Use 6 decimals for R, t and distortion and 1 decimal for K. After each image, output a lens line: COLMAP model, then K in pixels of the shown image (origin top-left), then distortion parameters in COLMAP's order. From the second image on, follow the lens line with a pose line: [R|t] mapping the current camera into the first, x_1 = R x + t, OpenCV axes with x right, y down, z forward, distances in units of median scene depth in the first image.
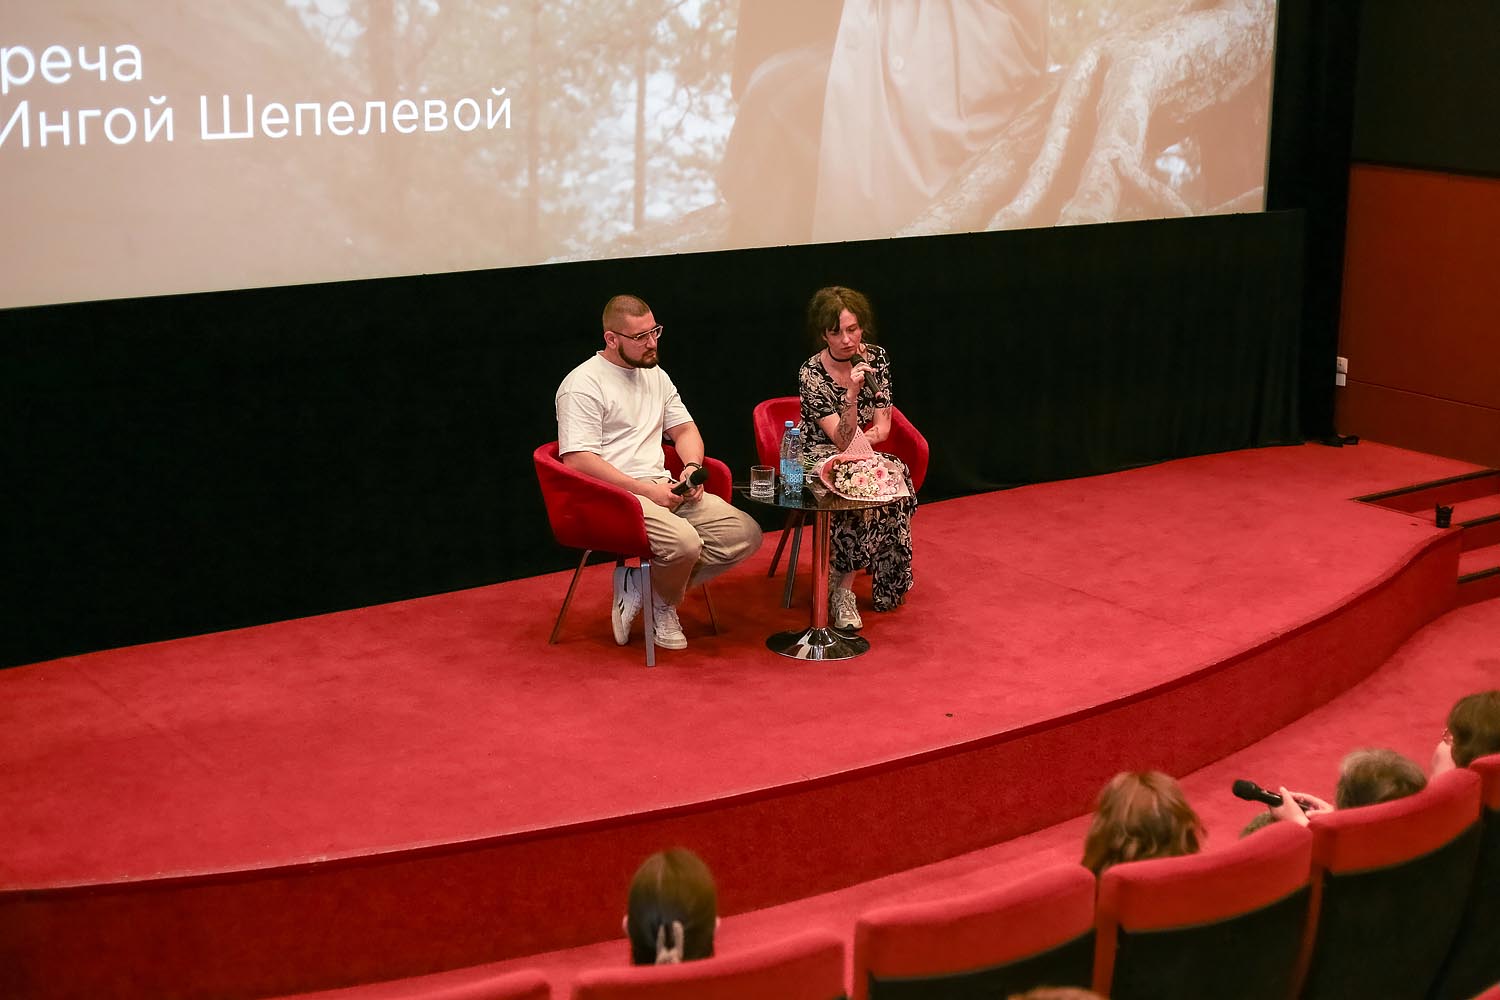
lens RADIAL K [[2167.2, 0, 750.0], [0, 2167.2, 500.0], [0, 0, 1]] dist [-0.091362, -0.098450]
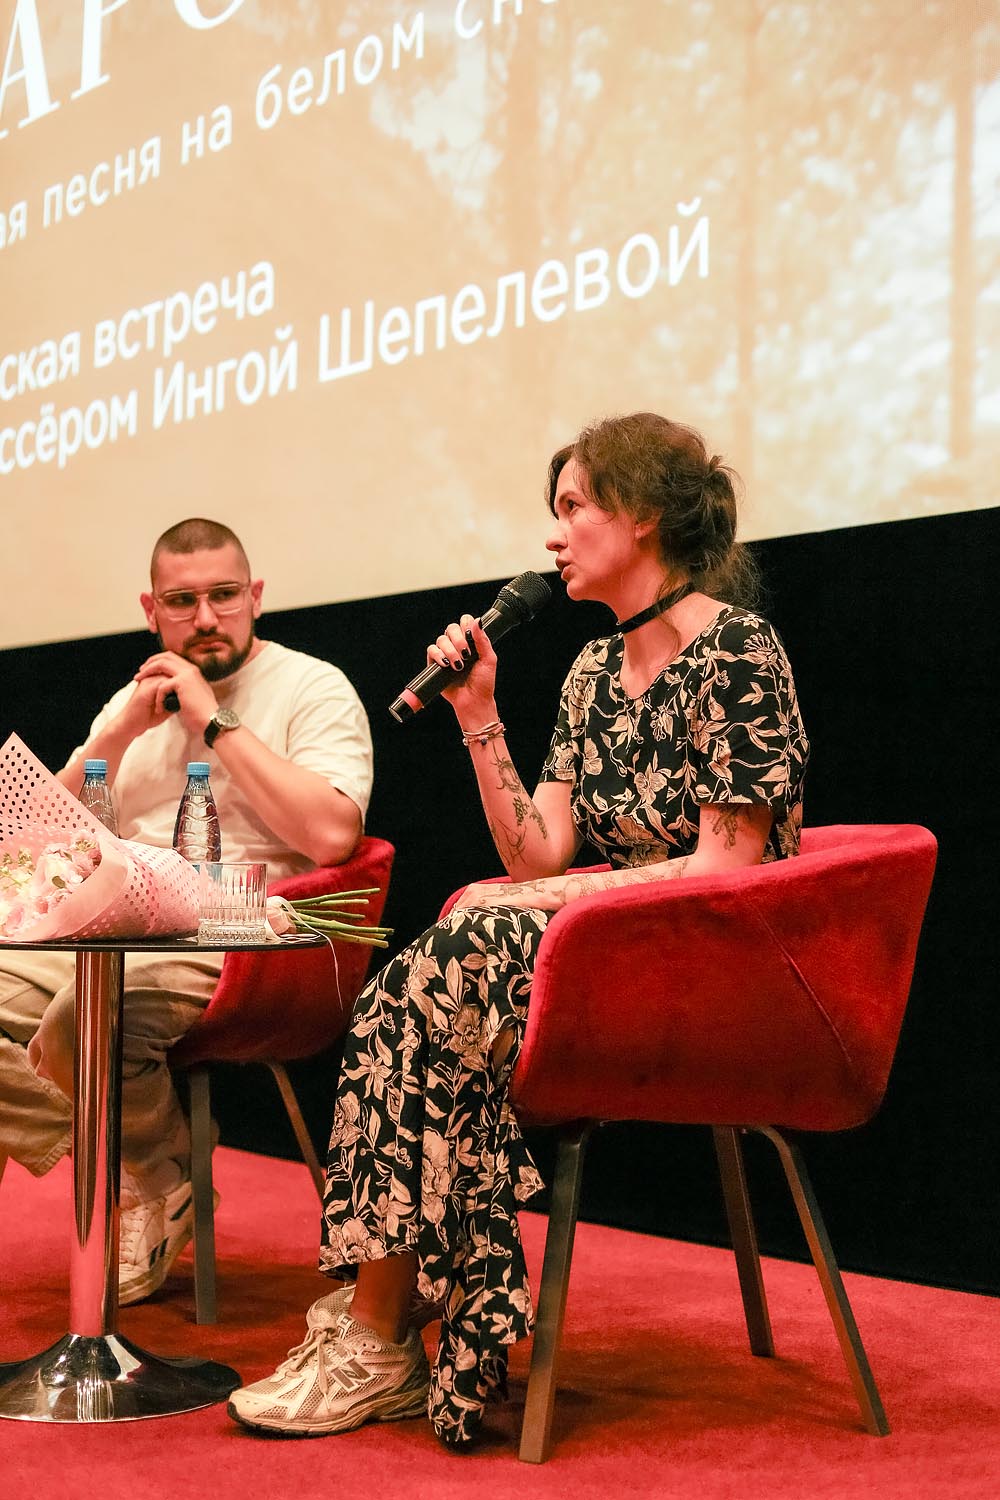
lens RADIAL K [[2185.1, 0, 500.0], [0, 2185.1, 750.0], [0, 0, 1]] dist [-0.101588, -0.090984]
pose [[0.043822, -0.059325, -0.997276, 0.356773], [-0.240960, 0.968137, -0.068180, -0.023700], [0.969545, 0.243291, 0.028131, 0.938420]]
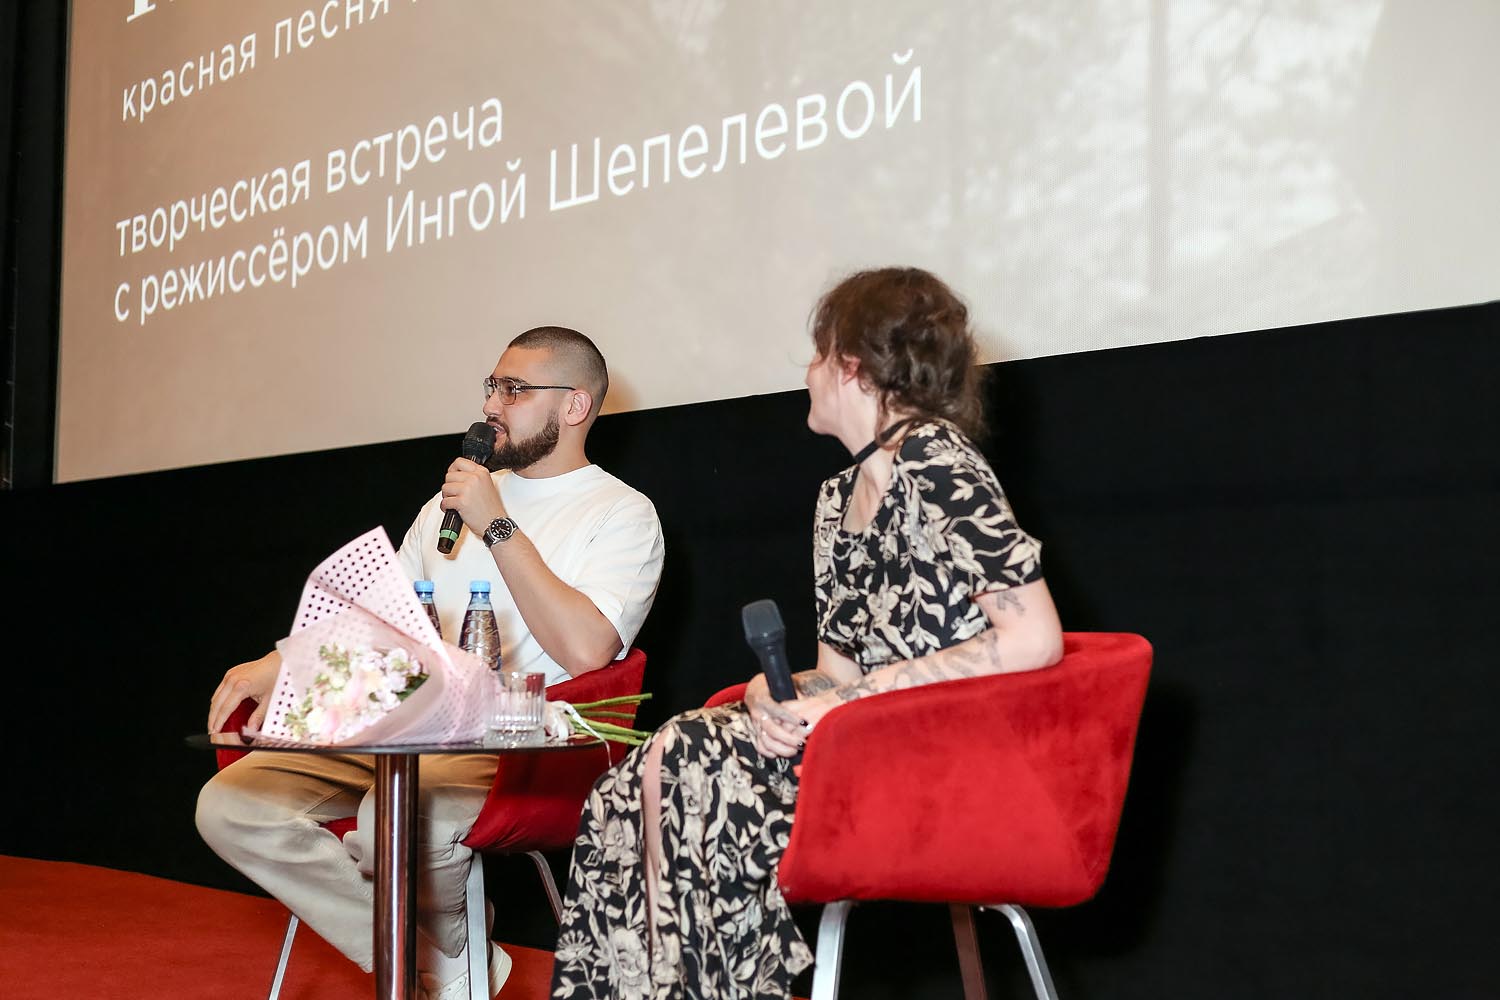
lens RADIAL K [[2167.2, 0, 750.0], [0, 2167.2, 500.0], [0, 0, 1]] dist [-0.091362, -0.098450]
pose [[0.080315, -0.079319, -0.993609, 0.389025], [-0.232073, 0.967947, -0.096029, -0.022000], [0.969377, 0.238302, 0.059333, 0.922364]]
